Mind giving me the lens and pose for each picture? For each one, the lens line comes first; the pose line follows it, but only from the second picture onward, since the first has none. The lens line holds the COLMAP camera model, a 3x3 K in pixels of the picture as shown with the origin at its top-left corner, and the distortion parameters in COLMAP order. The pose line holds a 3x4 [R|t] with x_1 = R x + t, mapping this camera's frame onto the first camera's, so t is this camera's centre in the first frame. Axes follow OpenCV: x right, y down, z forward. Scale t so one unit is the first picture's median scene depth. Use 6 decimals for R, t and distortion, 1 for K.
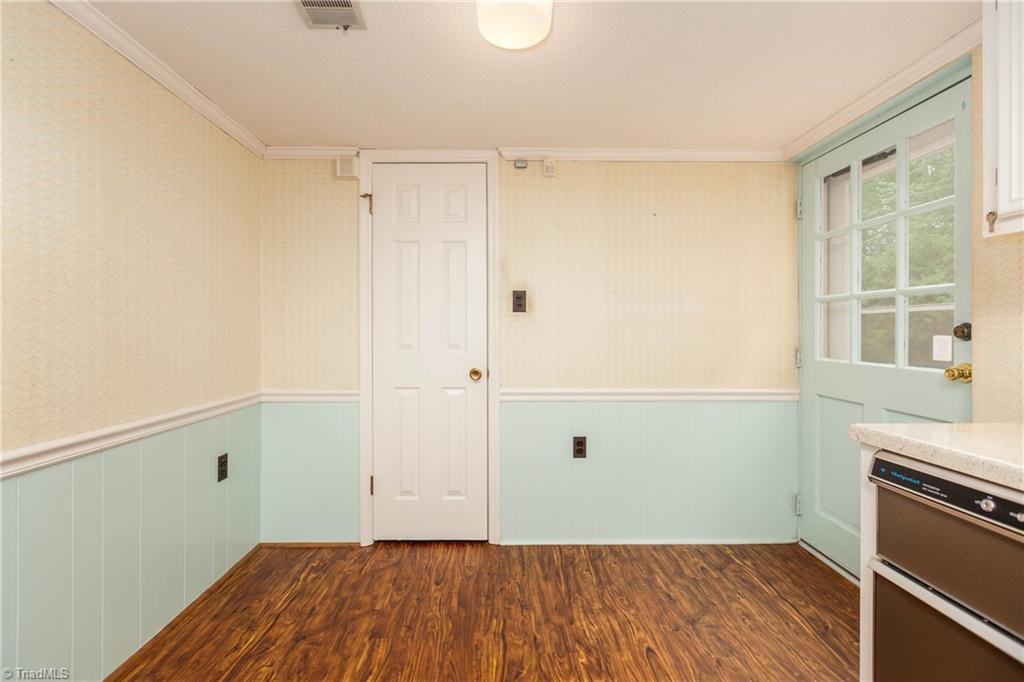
lens RADIAL K [[455.2, 0, 508.1], [0, 455.2, 333.4], [0, 0, 1]] dist [0.001251, -0.000563]
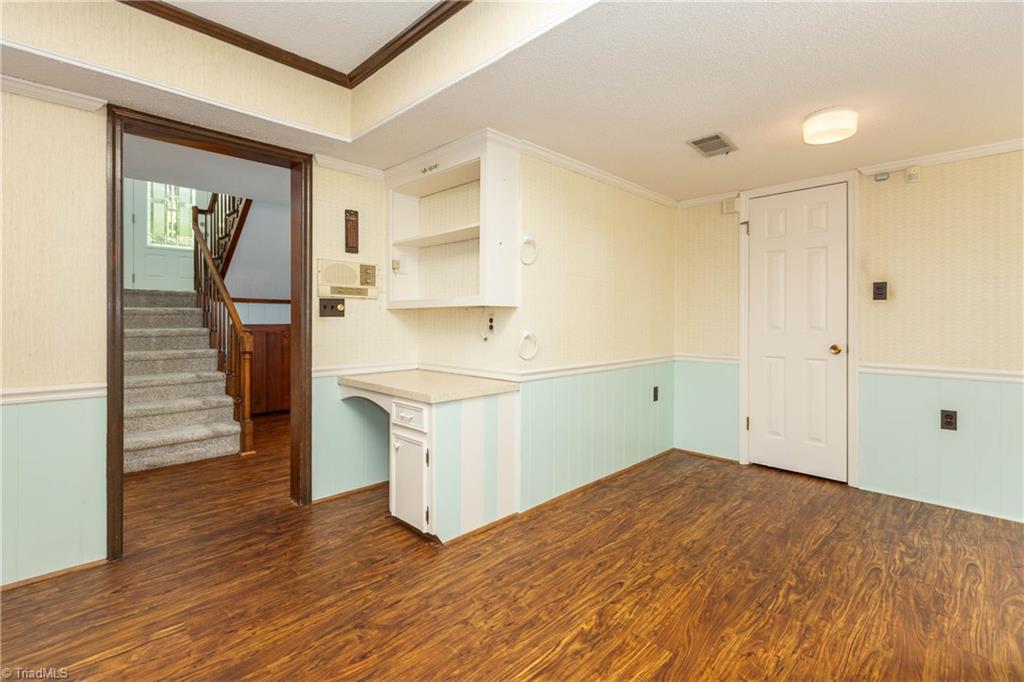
lens RADIAL K [[469.7, 0, 500.3], [0, 469.7, 321.2], [0, 0, 1]] dist [0.001431, -0.000969]
pose [[0.688931, 0.004022, -0.724816, 0.277059], [-0.002080, 0.999991, 0.003572, 0.008688], [0.724824, -0.000953, 0.688934, -0.690125]]
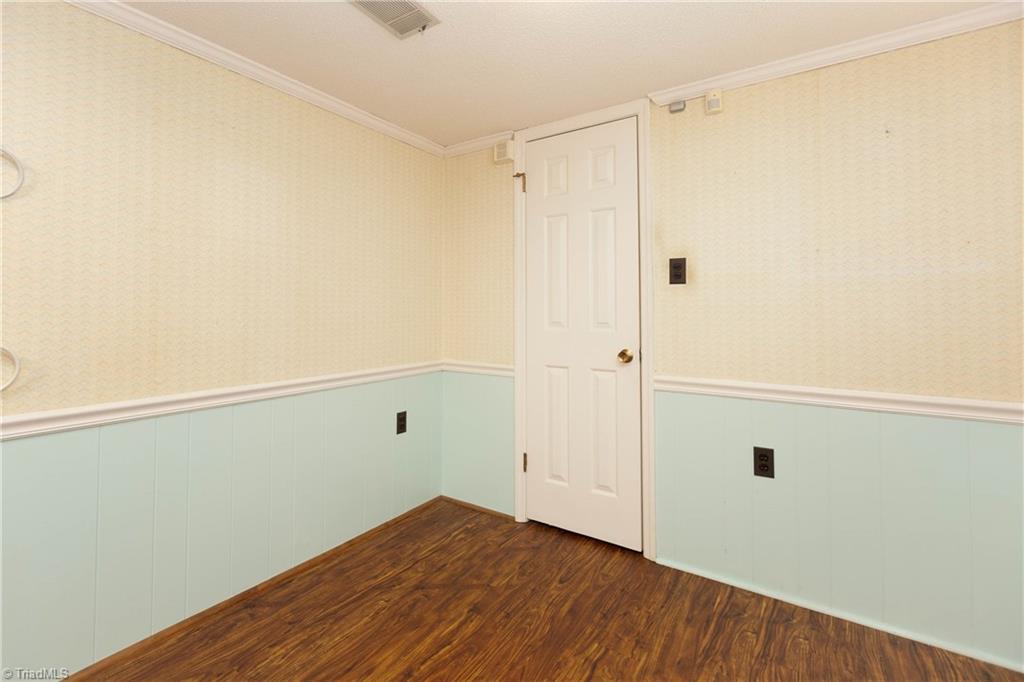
lens RADIAL K [[468.6, 0, 501.3], [0, 468.6, 298.4], [0, 0, 1]] dist [0.002009, -0.000644]
pose [[0.818420, -0.015130, -0.574422, 0.297326], [-0.001465, 0.999595, -0.028417, 0.004897], [0.574619, 0.024099, 0.818066, 0.141047]]
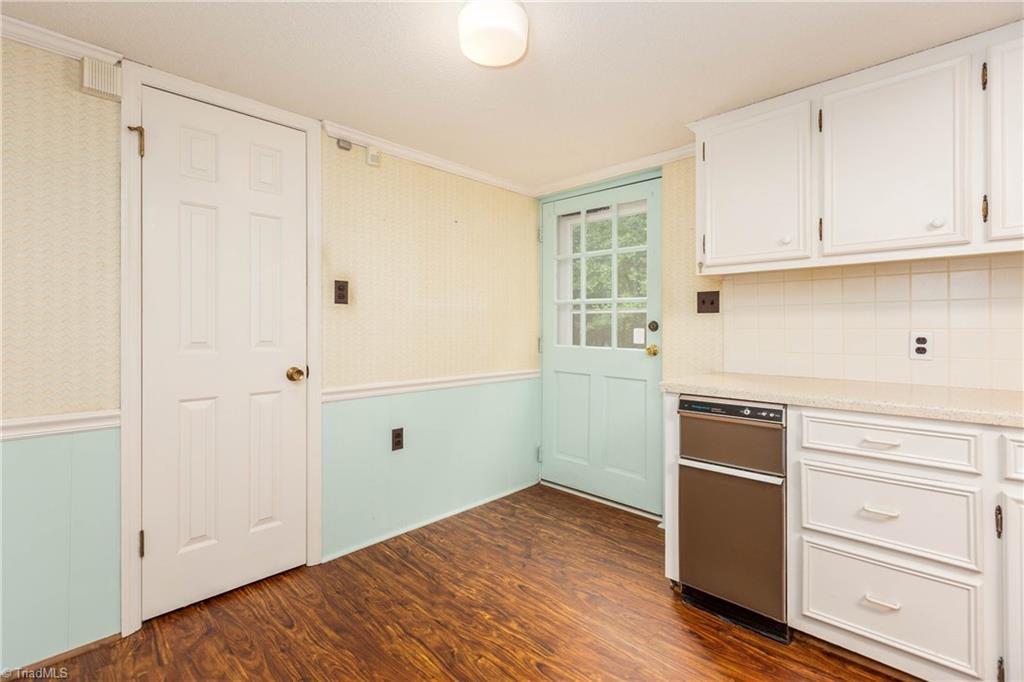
lens RADIAL K [[459.8, 0, 504.9], [0, 459.8, 326.0], [0, 0, 1]] dist [-0.000940, -0.000430]
pose [[0.712426, 0.002184, 0.701744, -0.465405], [-0.000154, 0.999996, -0.002956, 0.000922], [-0.701747, 0.001998, 0.712423, 0.121468]]
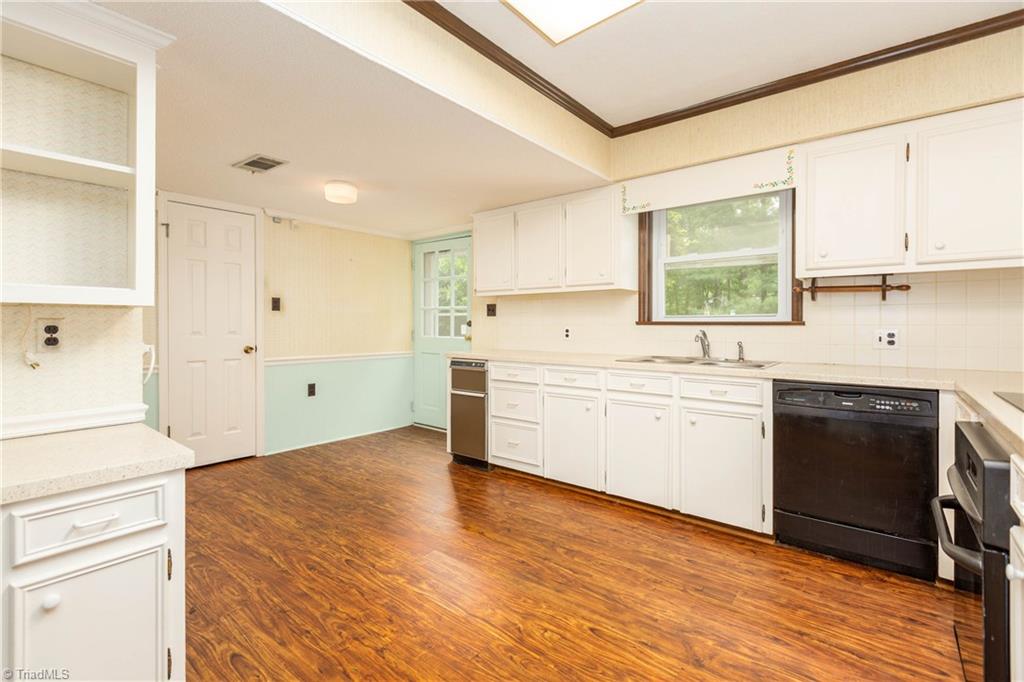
lens RADIAL K [[458.3, 0, 505.5], [0, 458.3, 328.7], [0, 0, 1]] dist [0.002400, 0.000119]
pose [[0.647700, -0.005566, 0.761875, -0.819503], [-0.001341, 0.999963, 0.008446, 0.002684], [-0.761894, -0.006492, 0.647669, -0.811917]]
